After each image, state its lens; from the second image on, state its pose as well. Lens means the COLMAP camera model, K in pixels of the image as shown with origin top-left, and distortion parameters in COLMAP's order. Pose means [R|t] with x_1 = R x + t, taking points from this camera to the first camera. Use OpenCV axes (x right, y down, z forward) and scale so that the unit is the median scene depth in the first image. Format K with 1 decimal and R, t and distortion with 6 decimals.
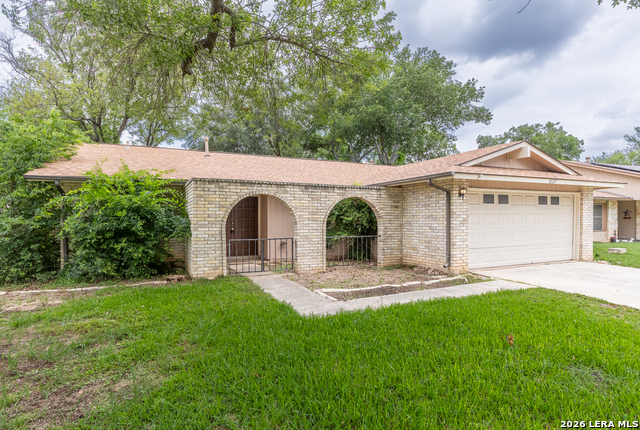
lens RADIAL K [[358.9, 0, 321.9], [0, 358.9, 220.2], [0, 0, 1]] dist [0.006874, 0.001384]
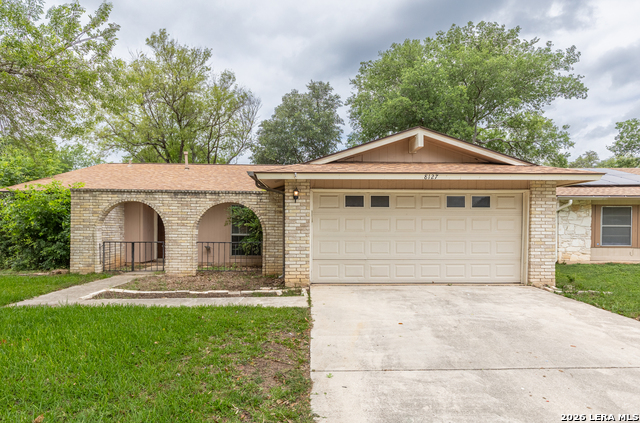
lens RADIAL K [[358.9, 0, 325.8], [0, 358.9, 235.6], [0, 0, 1]] dist [0.006874, 0.001384]
pose [[0.911818, 0.017872, -0.410206, 0.747890], [-0.010020, 0.999723, 0.021284, 0.003347], [0.410473, -0.015297, 0.911745, 0.211693]]
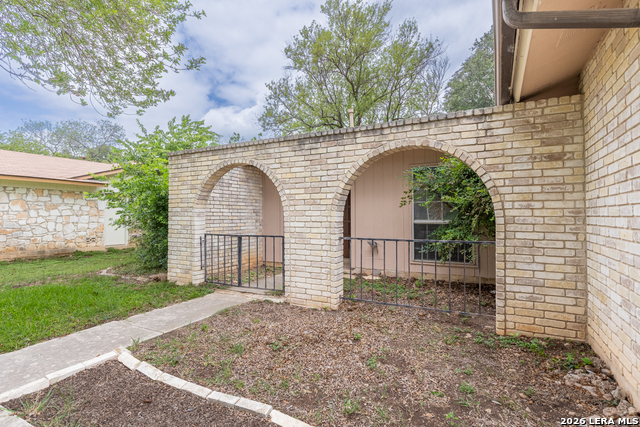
lens RADIAL K [[334.0, 0, 321.5], [0, 334.0, 211.8], [0, 0, 1]] dist [0.002393, -0.000472]
pose [[0.577496, -0.007975, -0.816354, 0.356965], [0.005449, 0.999968, -0.005914, 0.014095], [0.816375, -0.001033, 0.577521, 0.702355]]
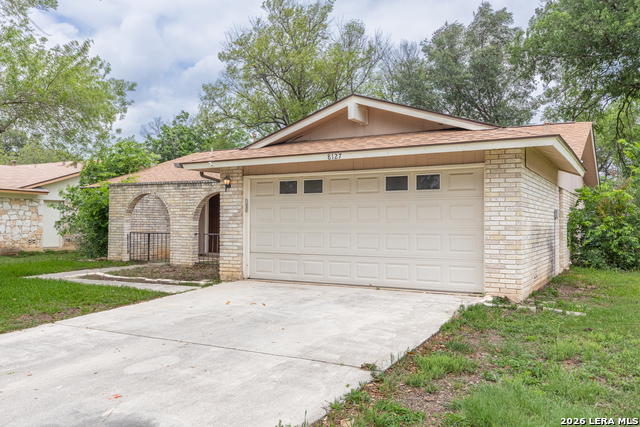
lens RADIAL K [[535.0, 0, 325.2], [0, 535.0, 211.8], [0, 0, 1]] dist [0.029810, 0.008309]
pose [[0.568399, -0.007869, -0.822715, 1.410664], [-0.006749, 0.999876, -0.014227, 0.005529], [0.822725, 0.013639, 0.568276, 0.440661]]
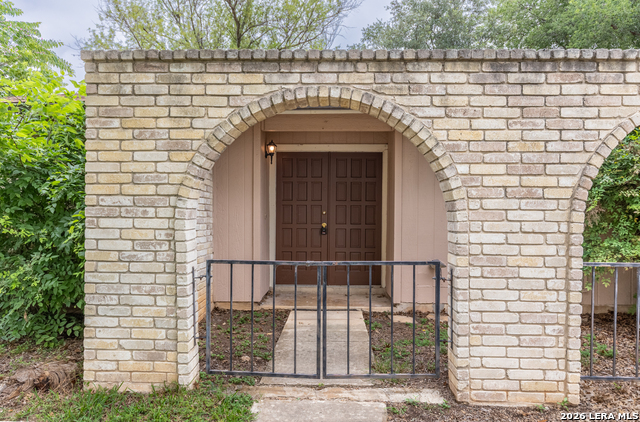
lens RADIAL K [[415.6, 0, 322.8], [0, 415.6, 223.8], [0, 0, 1]] dist [0.006823, -0.000327]
pose [[0.887285, 0.018079, -0.460867, -0.015022], [-0.008202, 0.999692, 0.023427, 0.013442], [0.461148, -0.017007, 0.887160, 0.644092]]
